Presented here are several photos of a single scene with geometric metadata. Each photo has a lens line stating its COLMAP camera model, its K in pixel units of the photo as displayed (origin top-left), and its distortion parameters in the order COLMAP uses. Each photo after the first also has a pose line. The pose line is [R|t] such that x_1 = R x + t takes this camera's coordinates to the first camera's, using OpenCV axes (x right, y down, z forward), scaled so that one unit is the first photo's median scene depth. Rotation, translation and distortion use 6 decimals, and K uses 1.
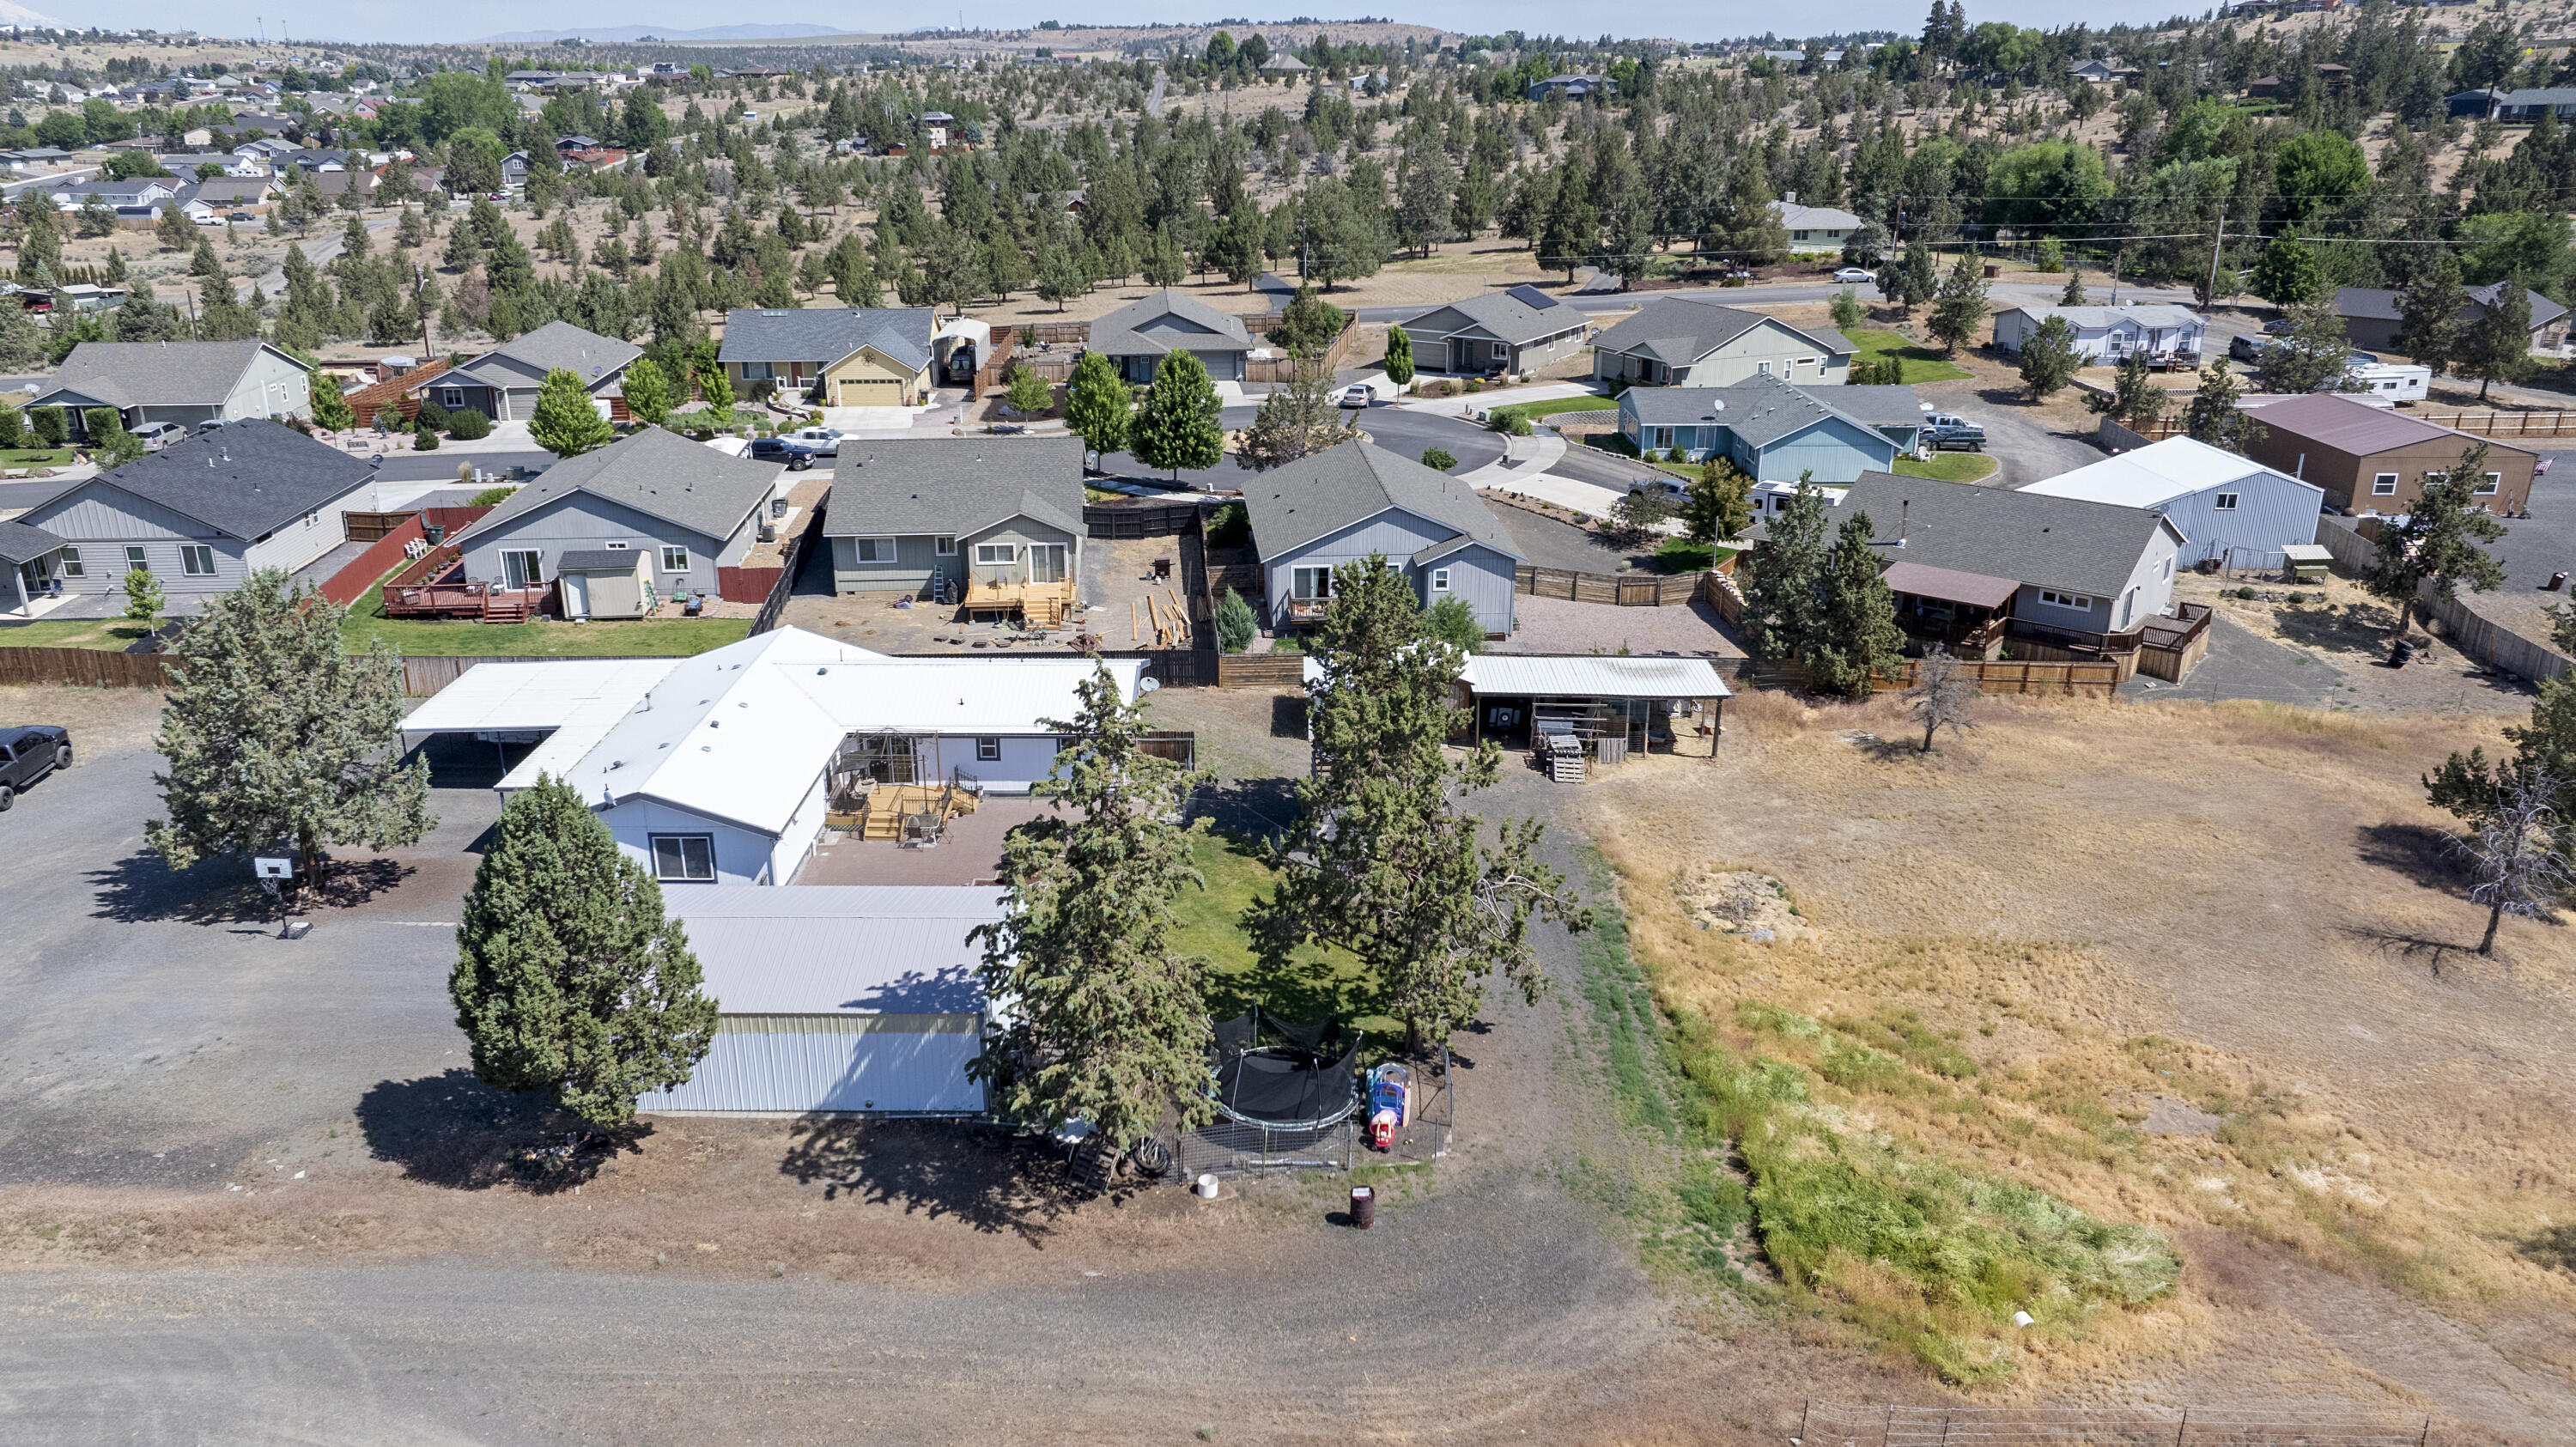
lens RADIAL K [[1804.5, 0, 1300.3], [0, 1804.5, 721.0], [0, 0, 1]] dist [-0.022323, 0.002784]
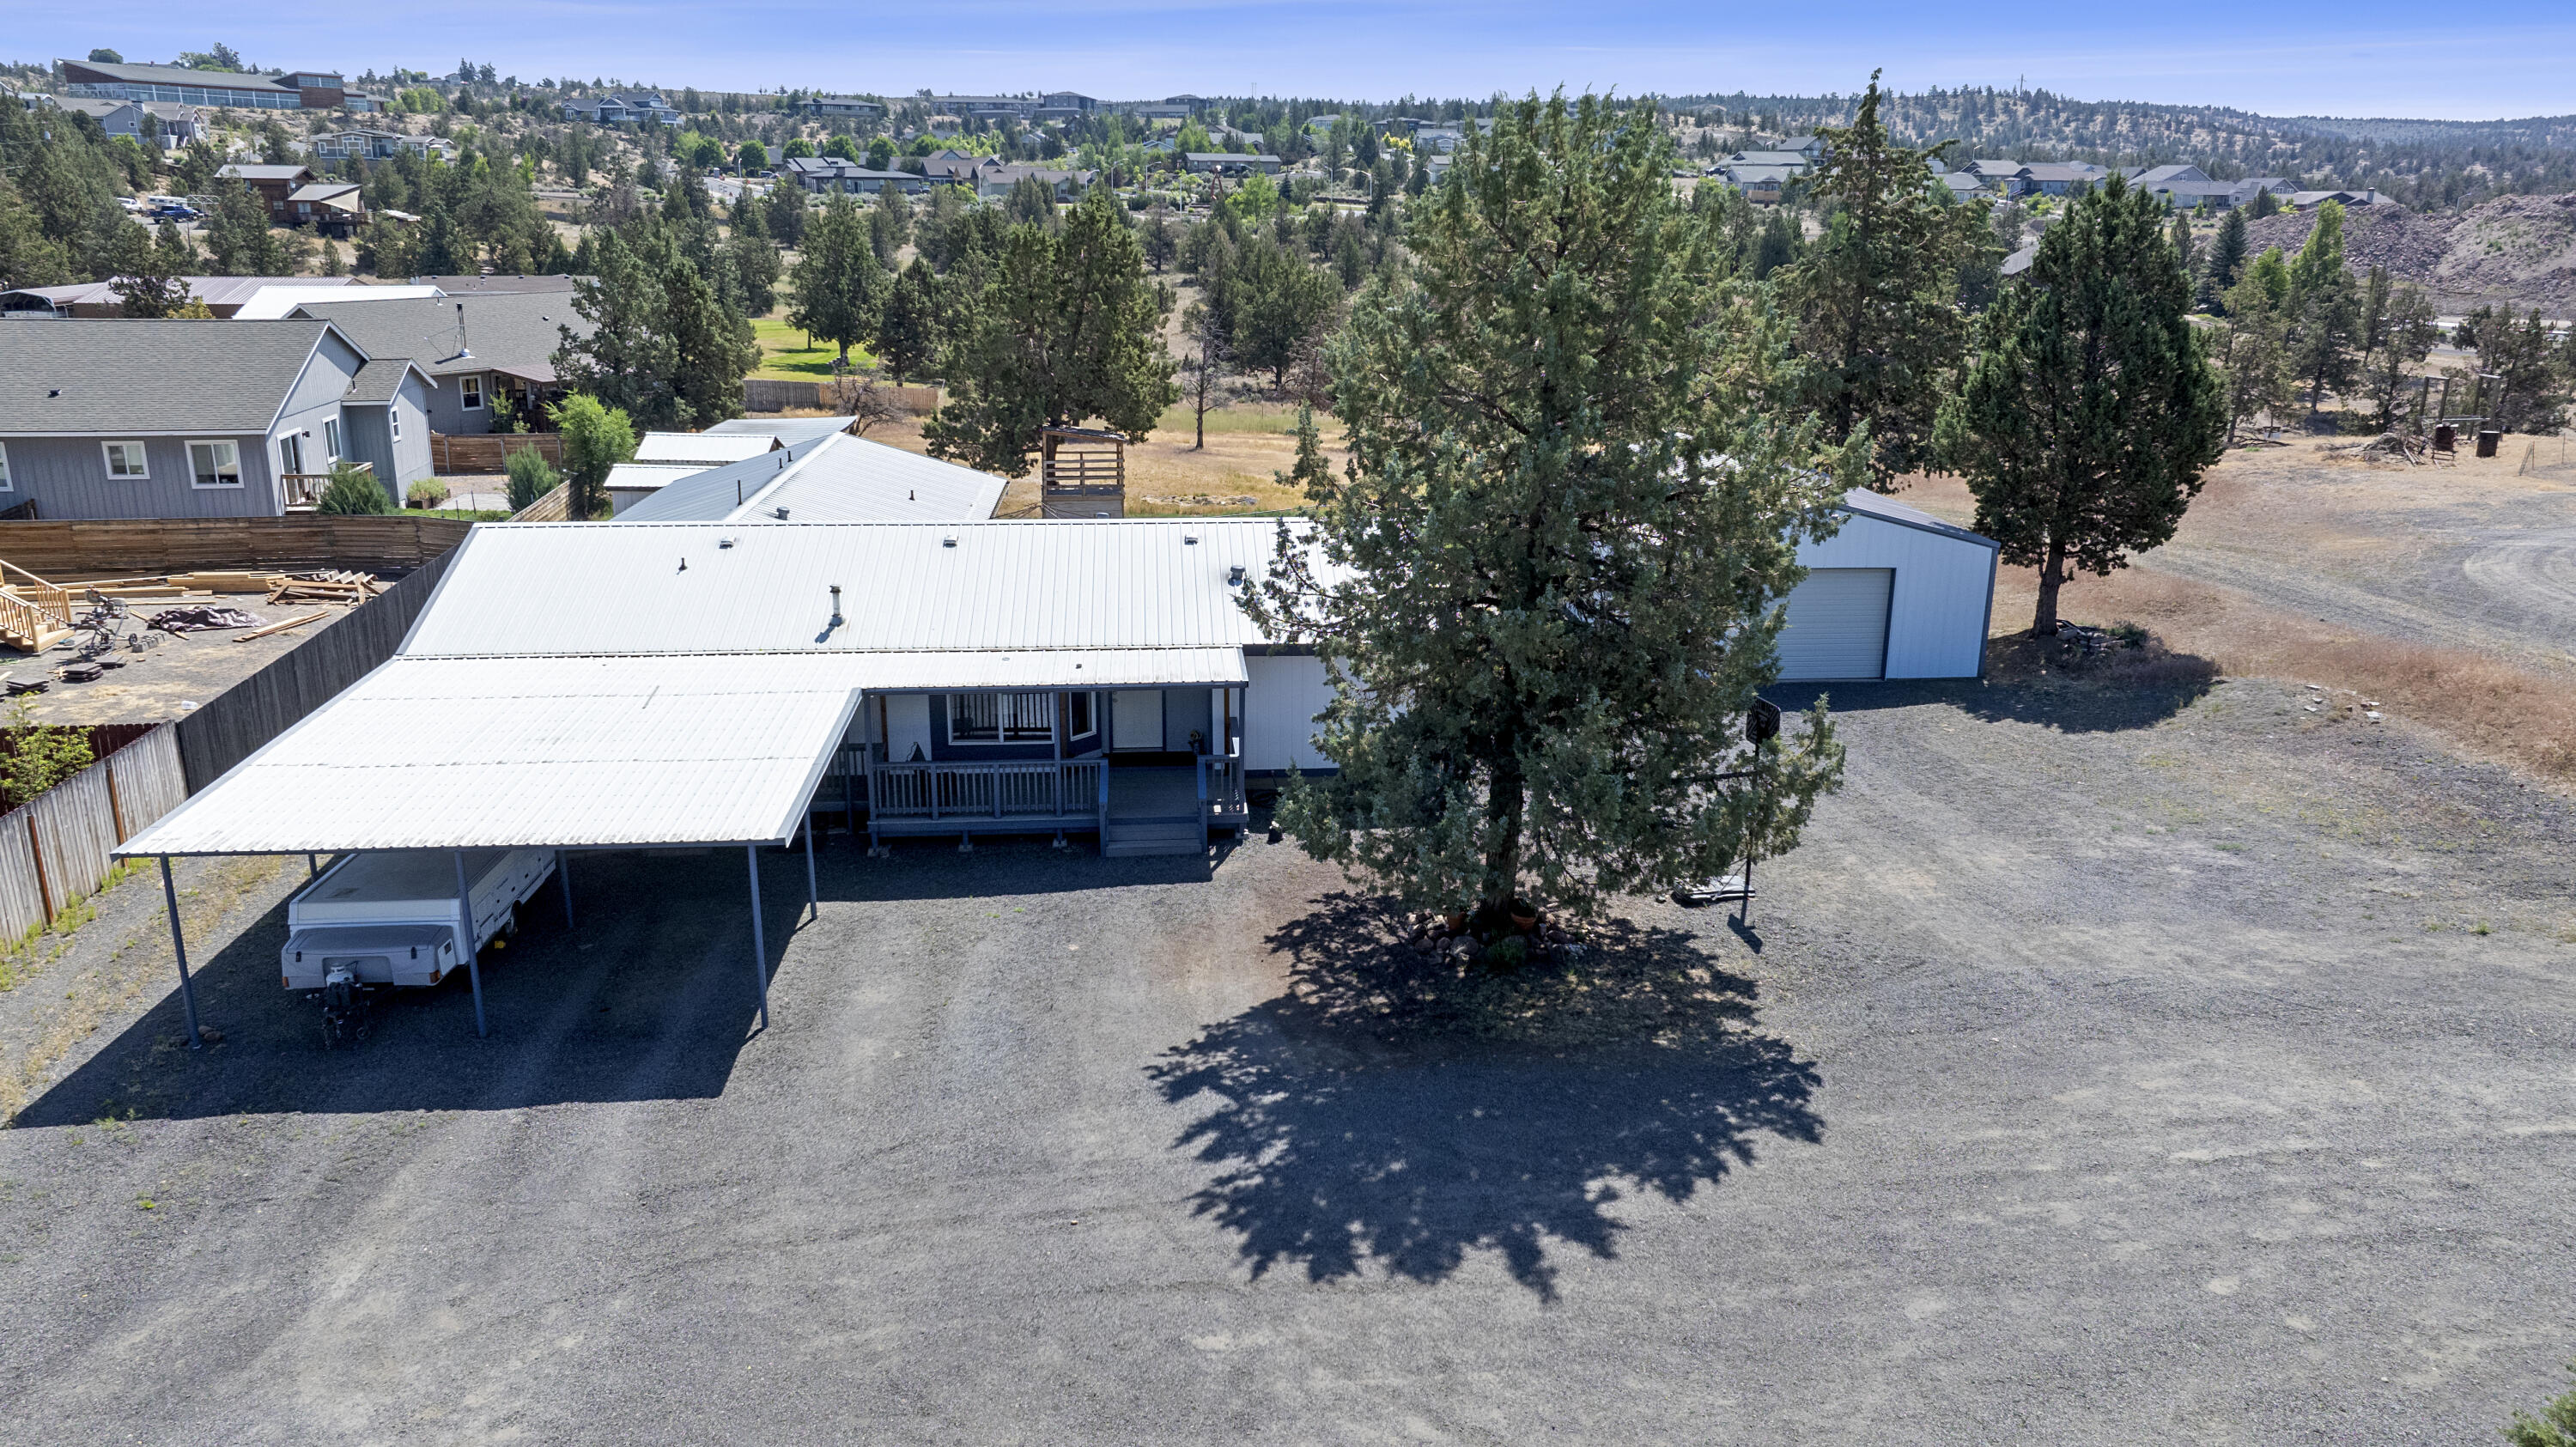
lens RADIAL K [[1812.8, 0, 1298.4], [0, 1812.8, 710.6], [0, 0, 1]] dist [-0.017154, 0.002082]
pose [[-0.087013, -0.274918, 0.957522, -0.623809], [0.335593, 0.896899, 0.288009, -0.060353], [-0.937980, 0.346398, 0.014219, 0.679542]]
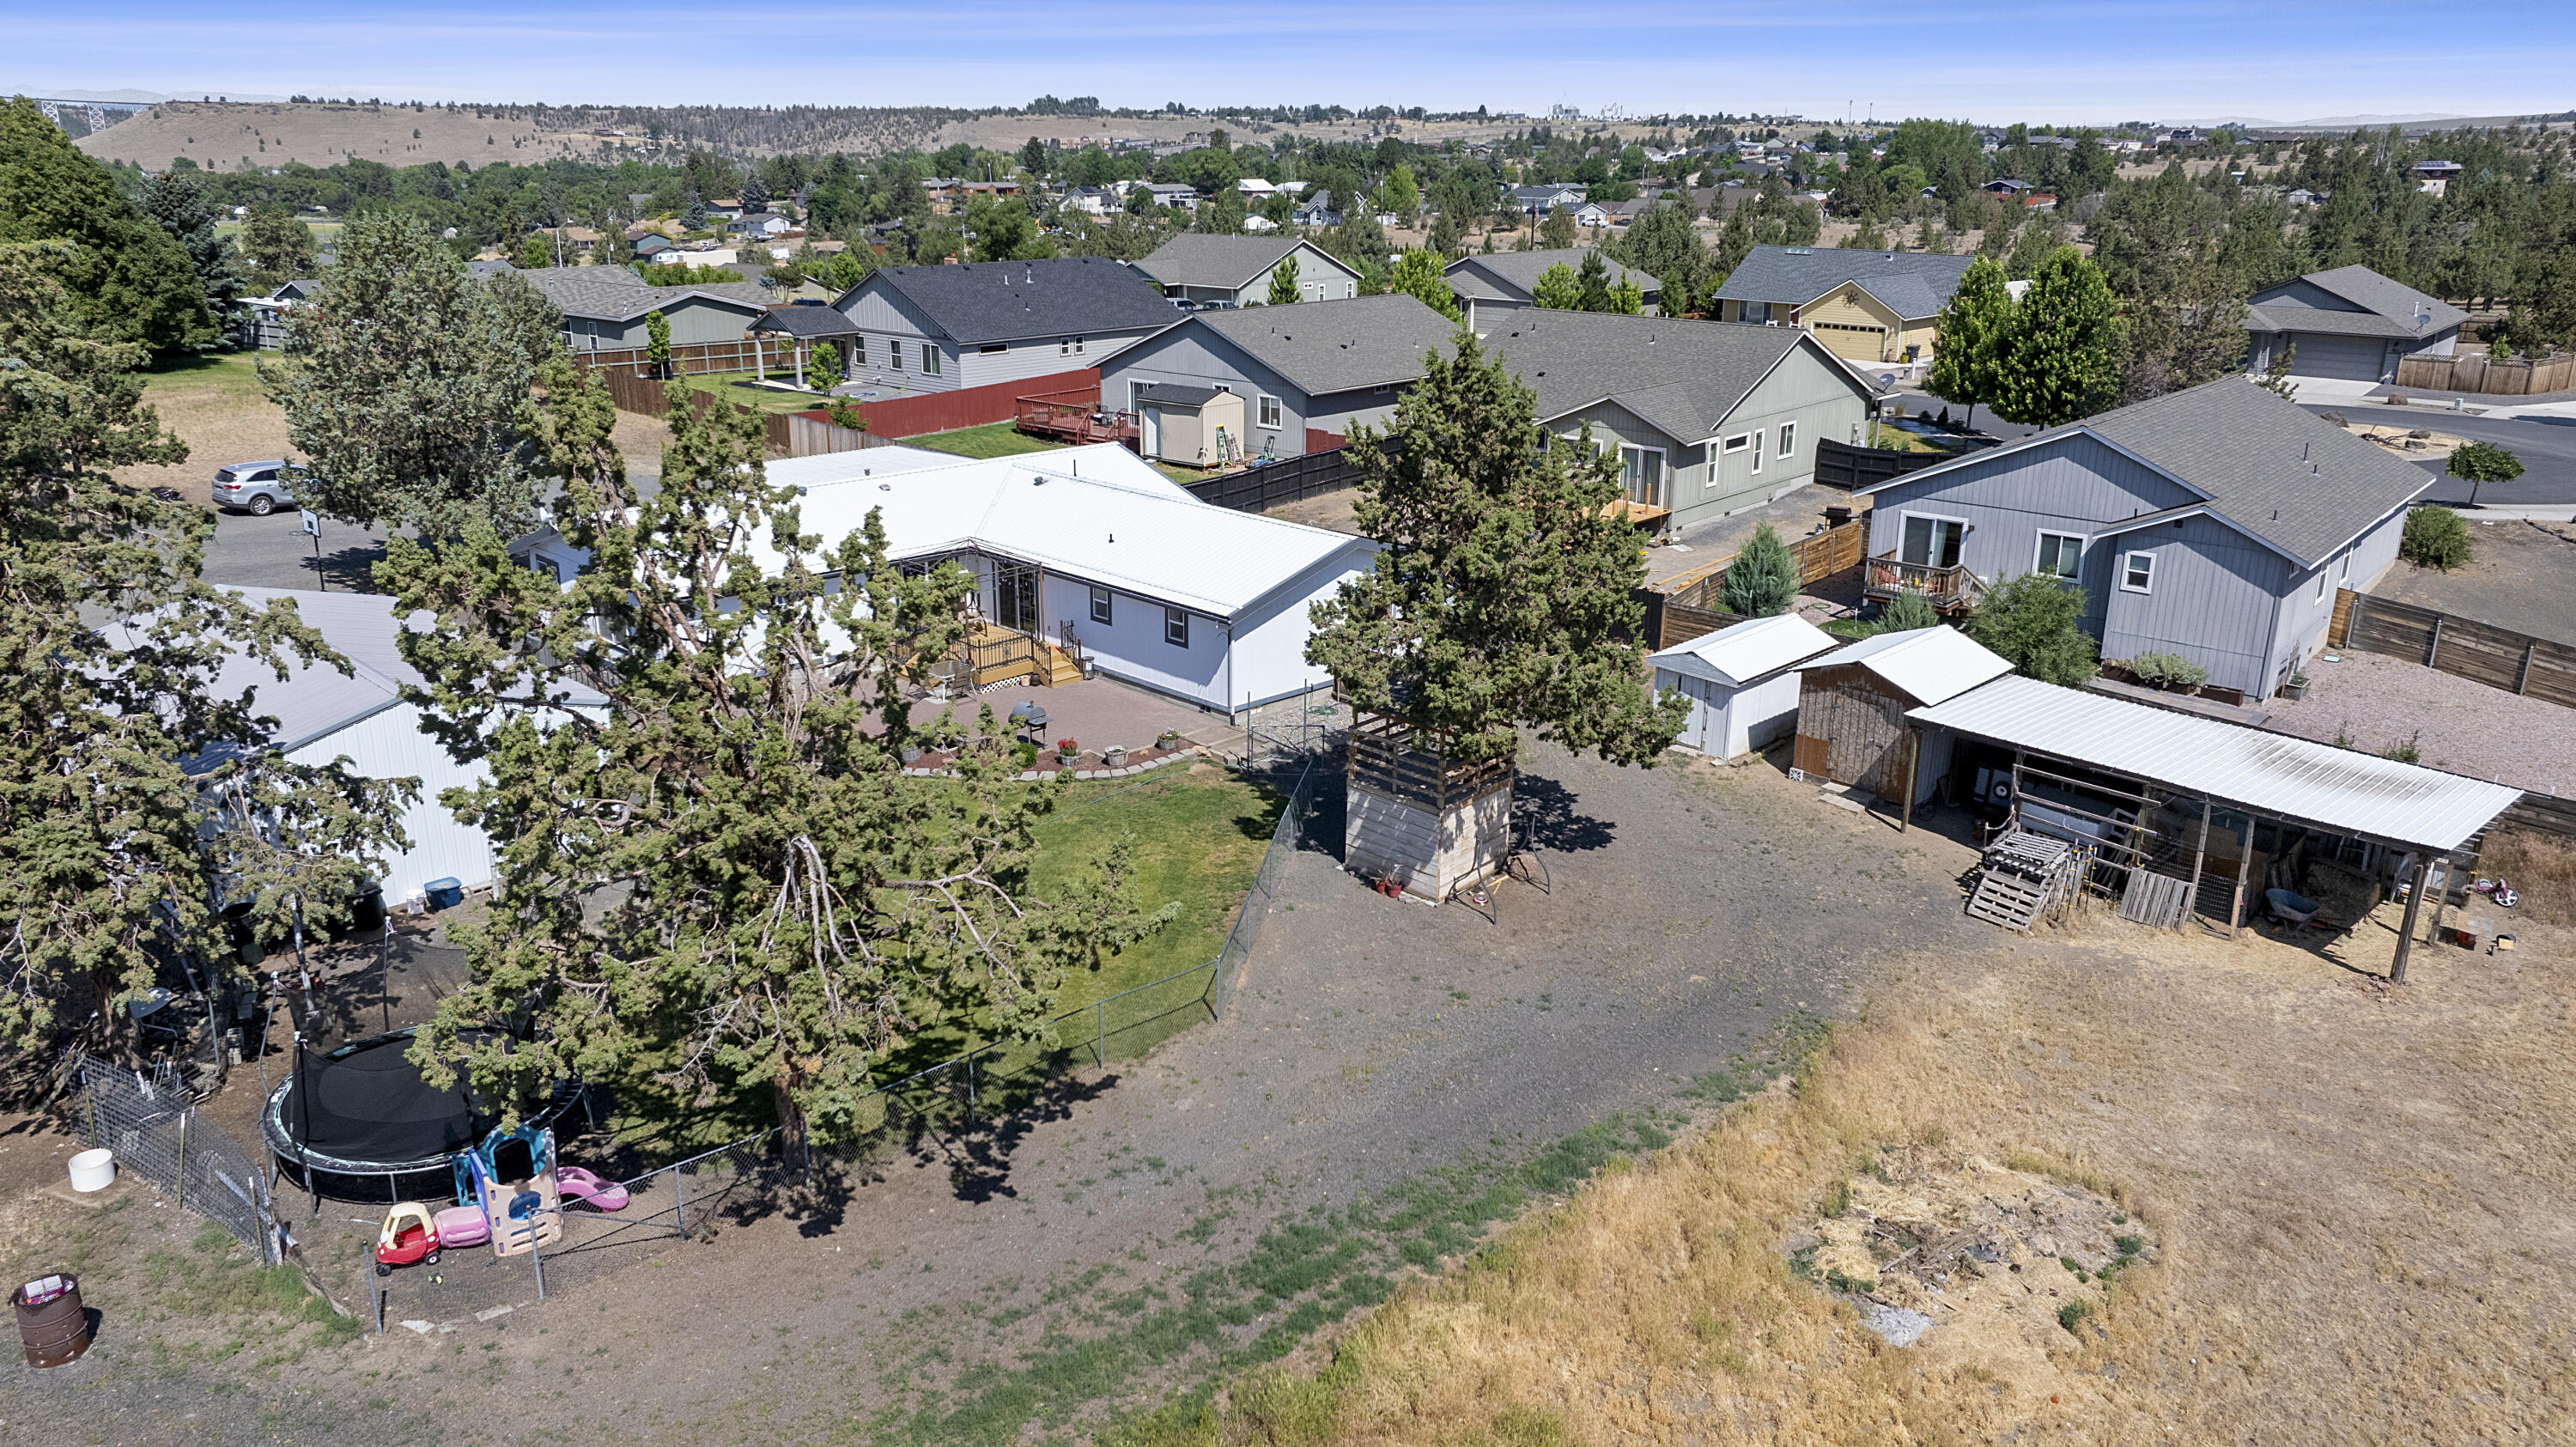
lens RADIAL K [[1812.8, 0, 1298.4], [0, 1812.8, 710.6], [0, 0, 1]] dist [-0.017154, 0.002082]
pose [[0.700382, 0.215468, -0.680469, 0.277008], [-0.250979, 0.966811, 0.047813, 0.001692], [0.668187, 0.137297, 0.731215, 0.411295]]
